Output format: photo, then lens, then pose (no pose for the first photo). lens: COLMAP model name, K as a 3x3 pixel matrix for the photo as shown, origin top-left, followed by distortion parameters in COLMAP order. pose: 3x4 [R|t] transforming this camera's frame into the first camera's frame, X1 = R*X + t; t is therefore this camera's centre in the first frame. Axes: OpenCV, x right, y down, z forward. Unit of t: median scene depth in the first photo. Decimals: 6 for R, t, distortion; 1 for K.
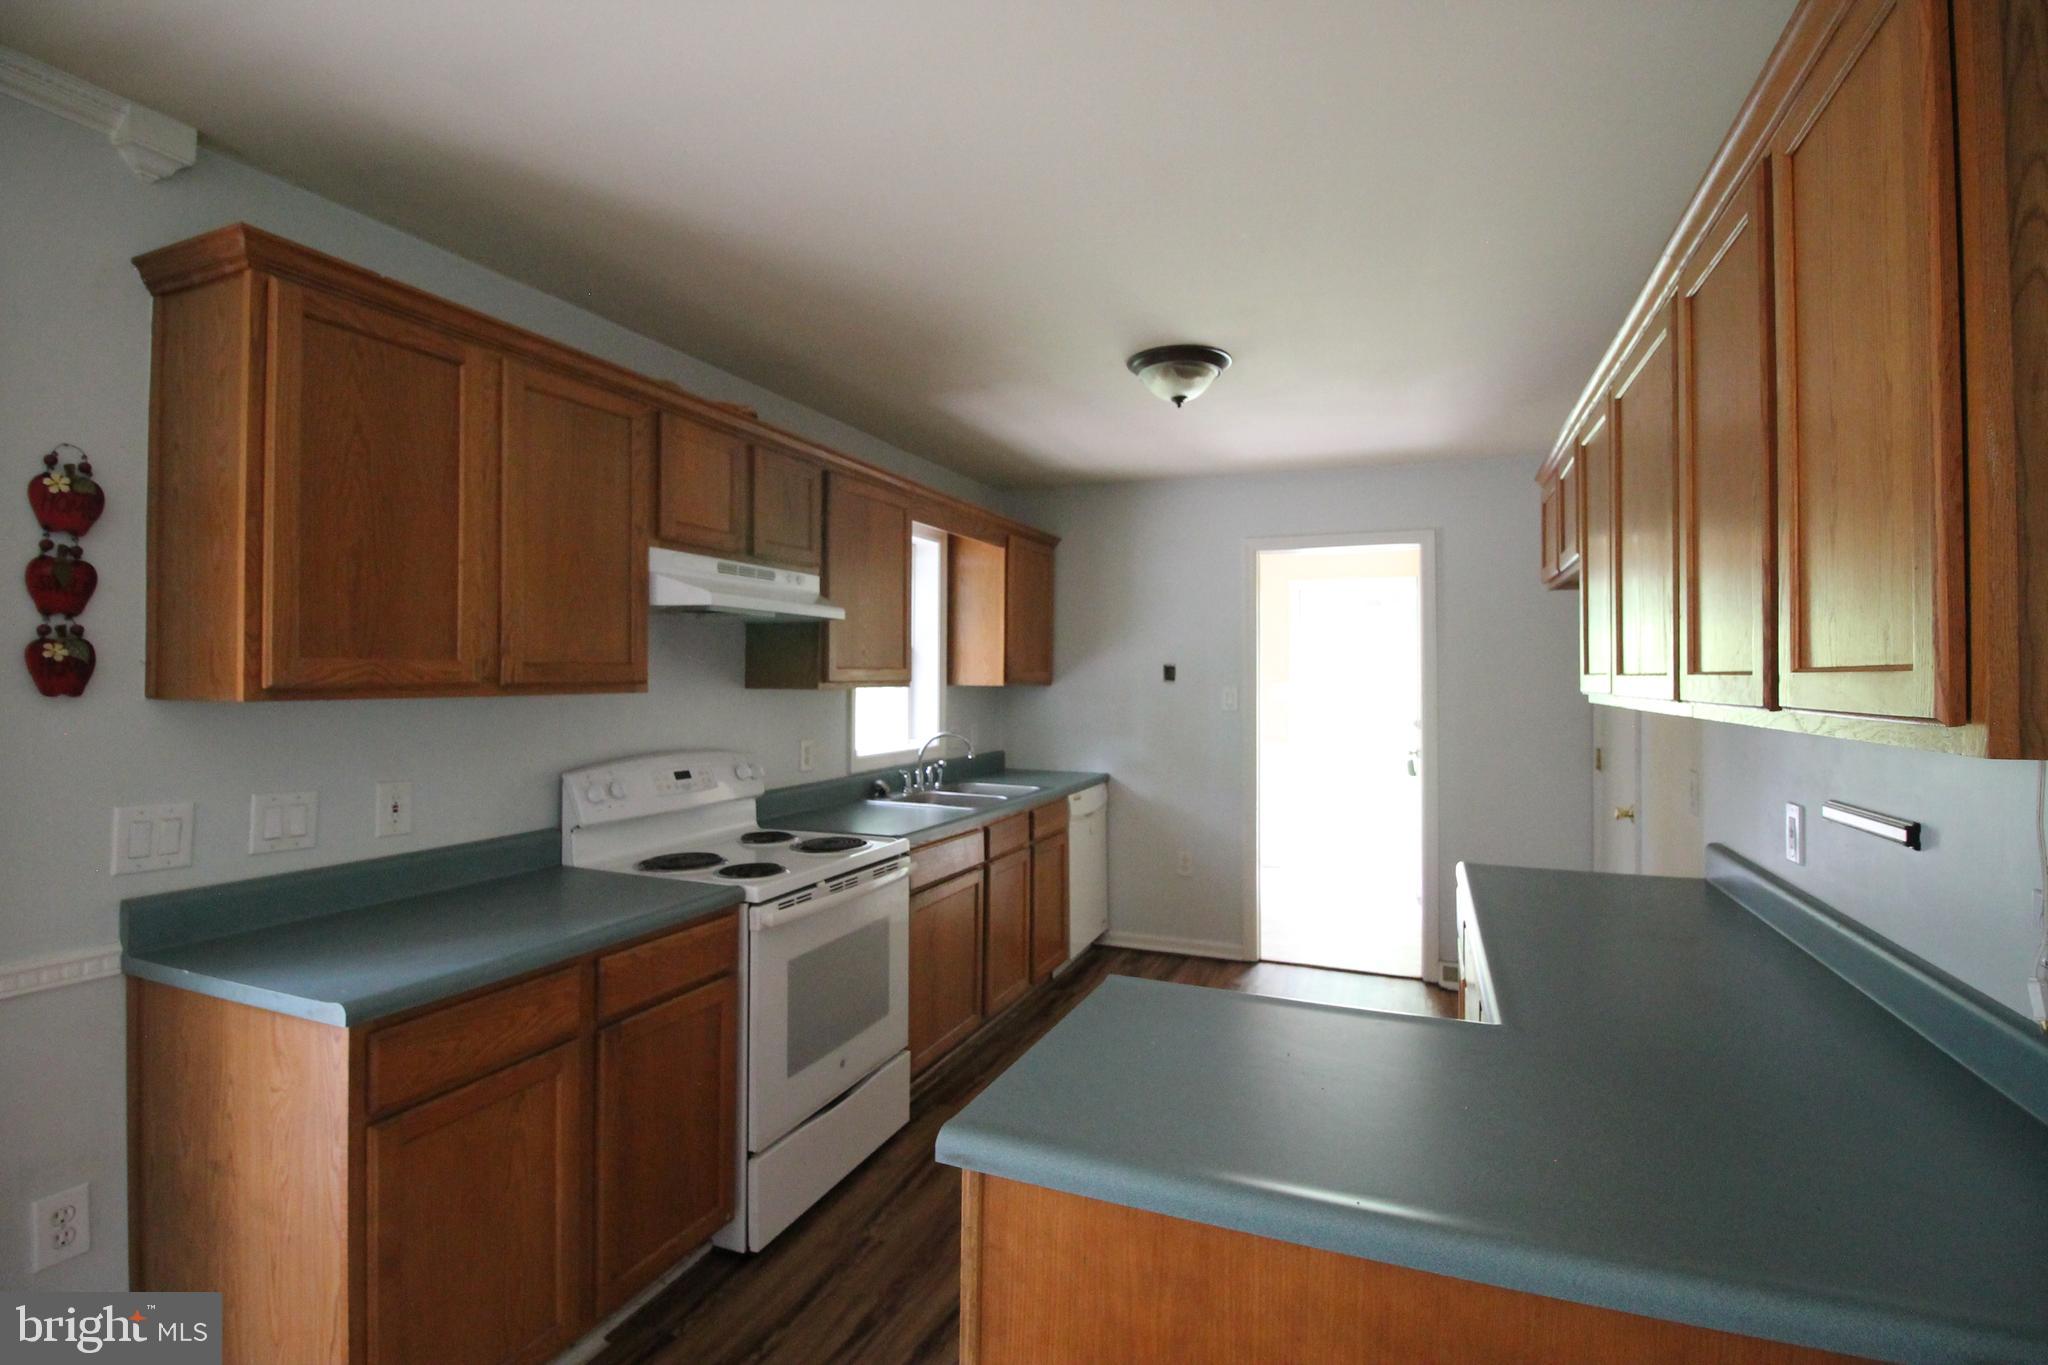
lens RADIAL K [[955.7, 0, 1045.5], [0, 955.7, 666.2], [0, 0, 1]] dist [0.001215, -0.014728]
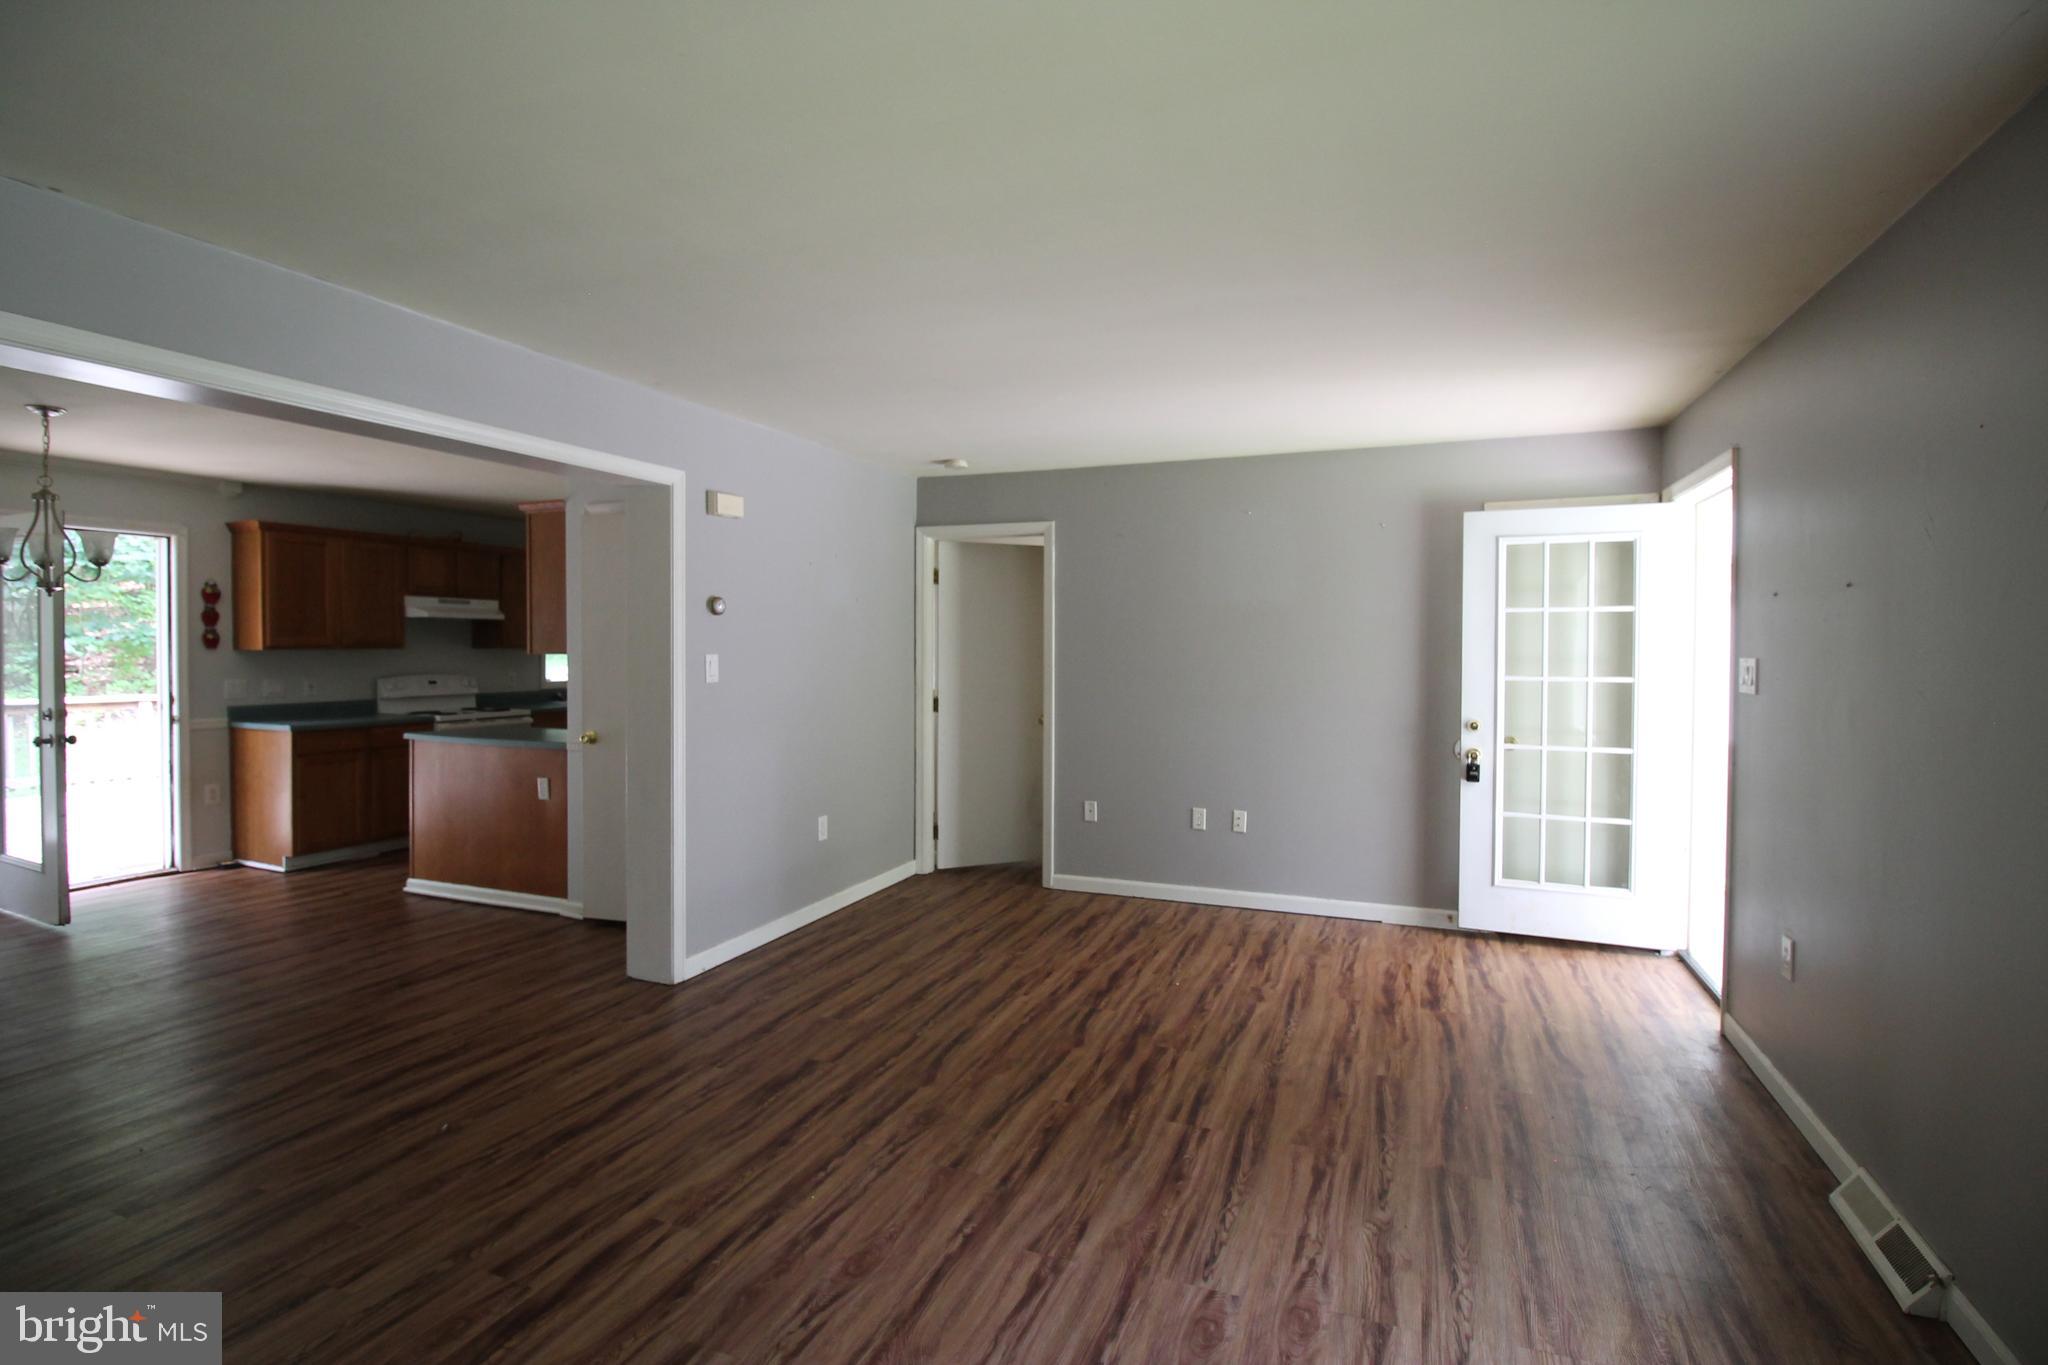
lens RADIAL K [[955.7, 0, 1045.5], [0, 955.7, 666.2], [0, 0, 1]] dist [0.001215, -0.014728]
pose [[0.999991, -0.002107, 0.003672, 1.465947], [0.001985, 0.999463, 0.032715, -0.009290], [-0.003739, -0.032707, 0.999458, -1.811825]]
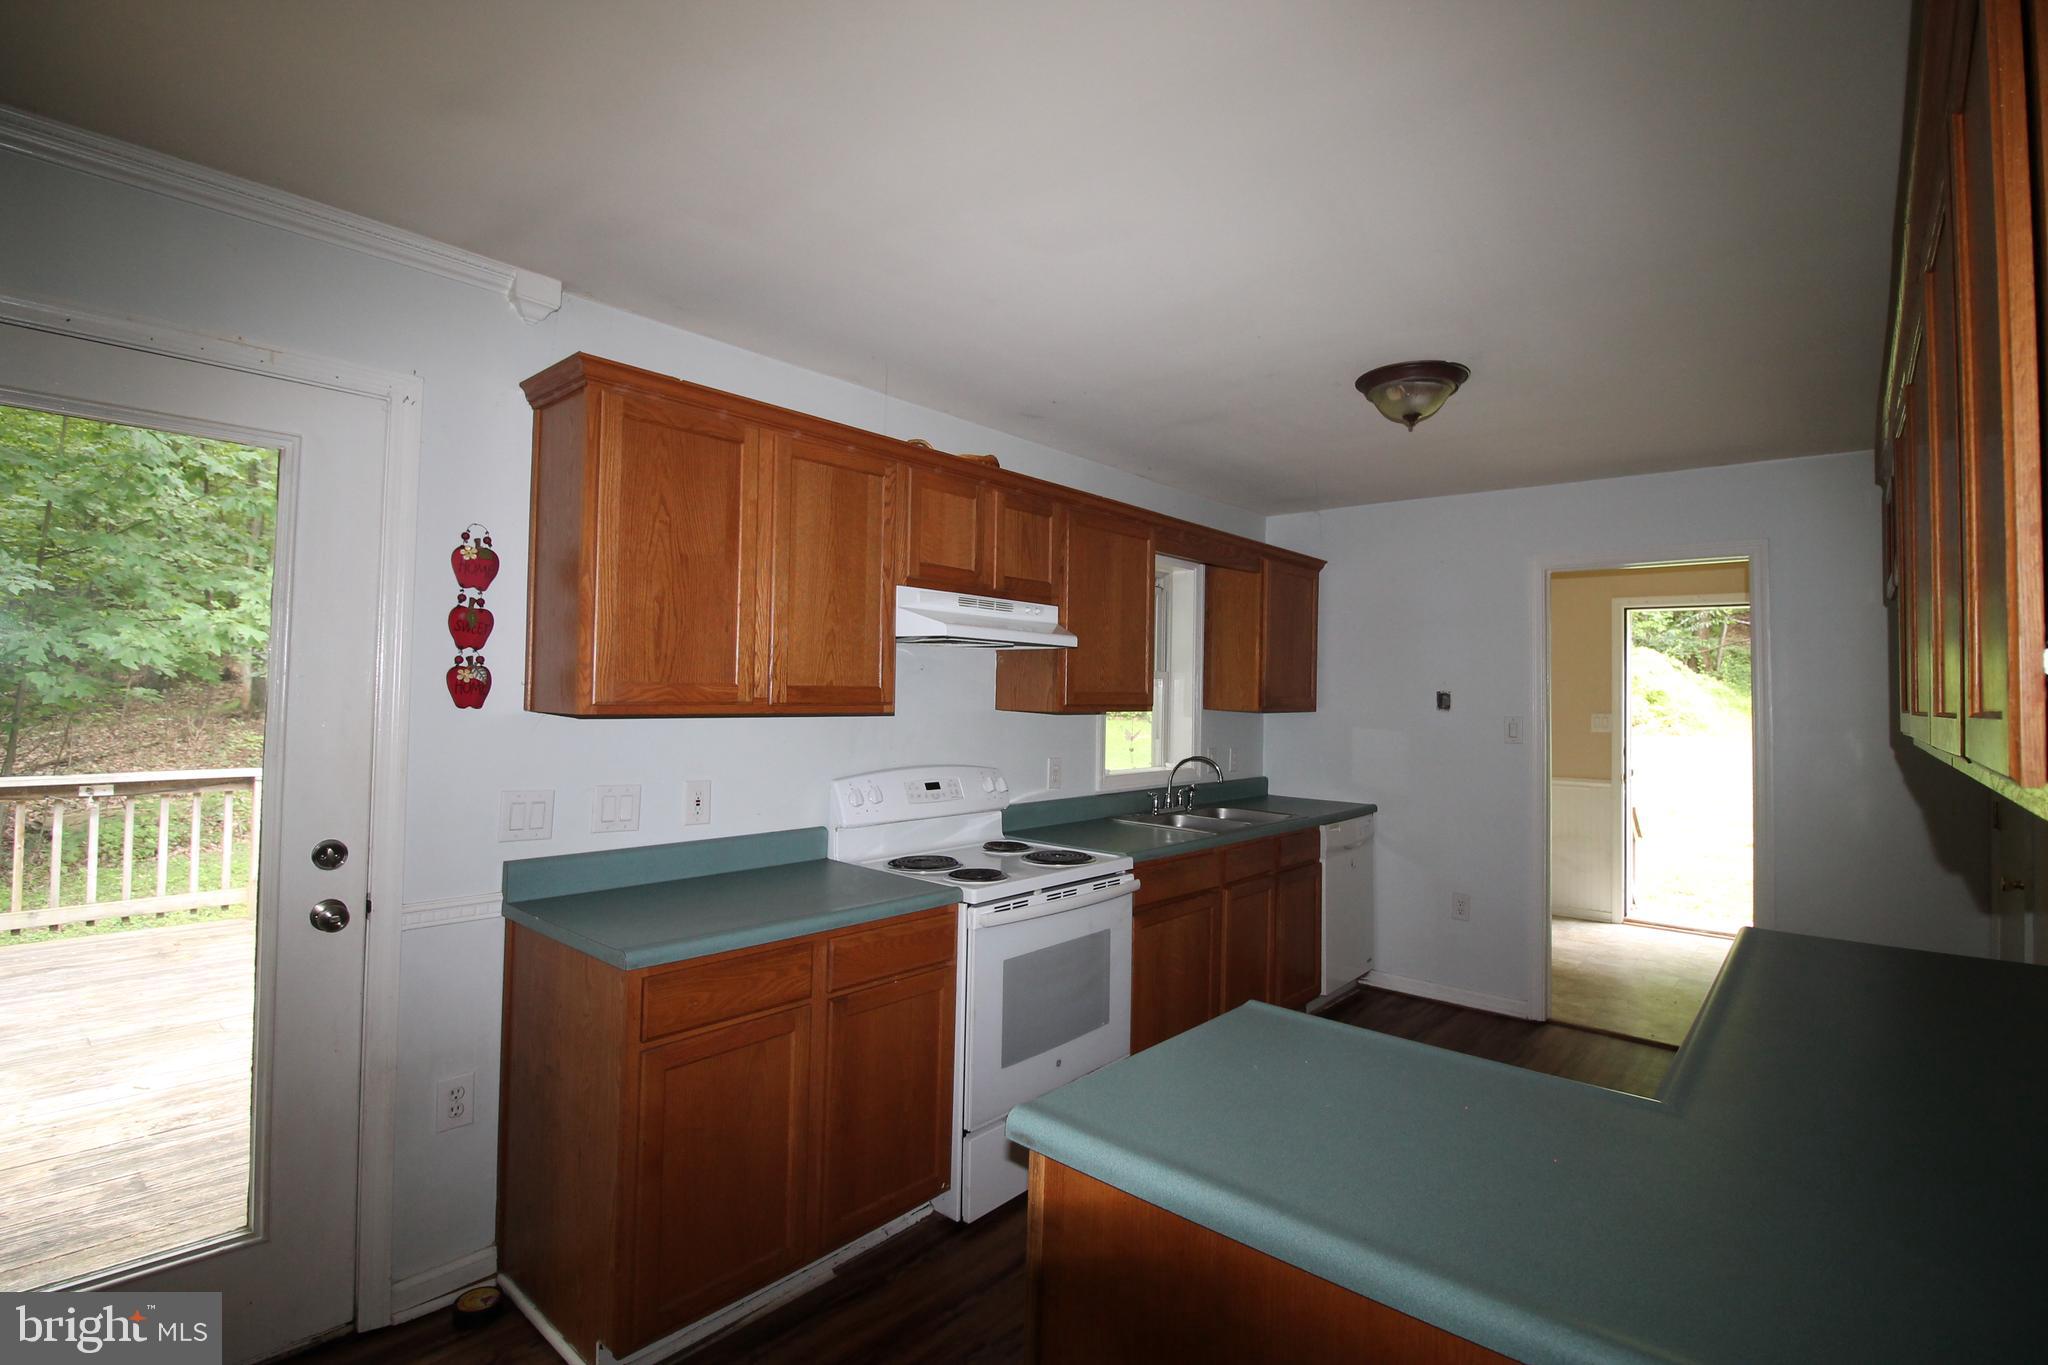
lens RADIAL K [[955.7, 0, 1045.5], [0, 955.7, 666.2], [0, 0, 1]] dist [0.001215, -0.014728]
pose [[0.945811, 0.003626, -0.324697, 0.131563], [-0.011061, 0.999717, -0.021055, -0.005812], [0.324529, 0.023505, 0.945584, -0.027372]]
